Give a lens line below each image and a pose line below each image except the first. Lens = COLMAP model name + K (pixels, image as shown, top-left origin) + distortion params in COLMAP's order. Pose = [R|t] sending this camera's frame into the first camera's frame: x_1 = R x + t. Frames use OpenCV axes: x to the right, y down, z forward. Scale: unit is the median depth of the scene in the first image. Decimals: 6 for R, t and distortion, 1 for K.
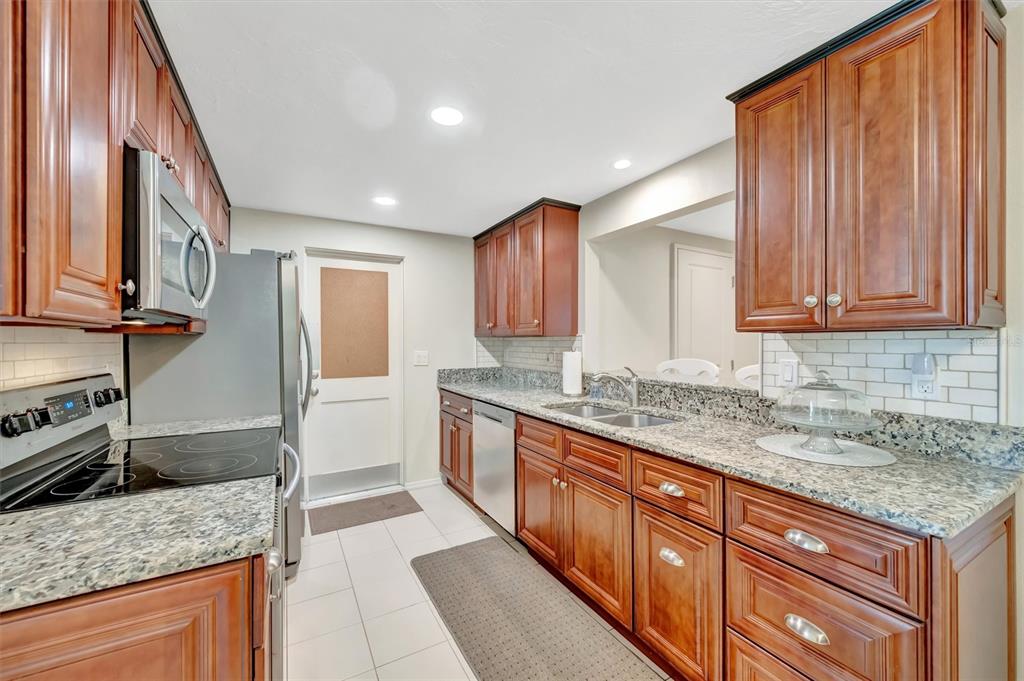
lens RADIAL K [[400.6, 0, 510.7], [0, 400.6, 340.8], [0, 0, 1]] dist [-0.000777, -0.000182]
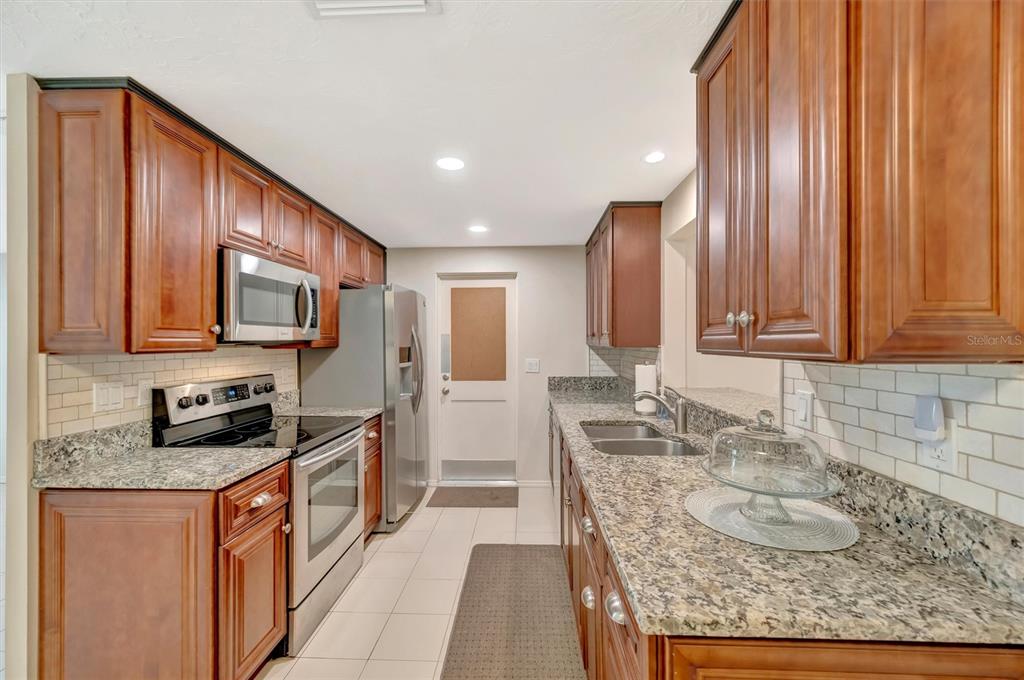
lens RADIAL K [[412.6, 0, 512.0], [0, 412.6, 341.5], [0, 0, 1]] dist [0.000202, -0.000193]
pose [[0.851530, -0.001584, -0.524304, 0.778188], [0.002363, 0.999997, 0.000816, -0.055487], [0.524301, -0.001934, 0.851531, 0.094152]]
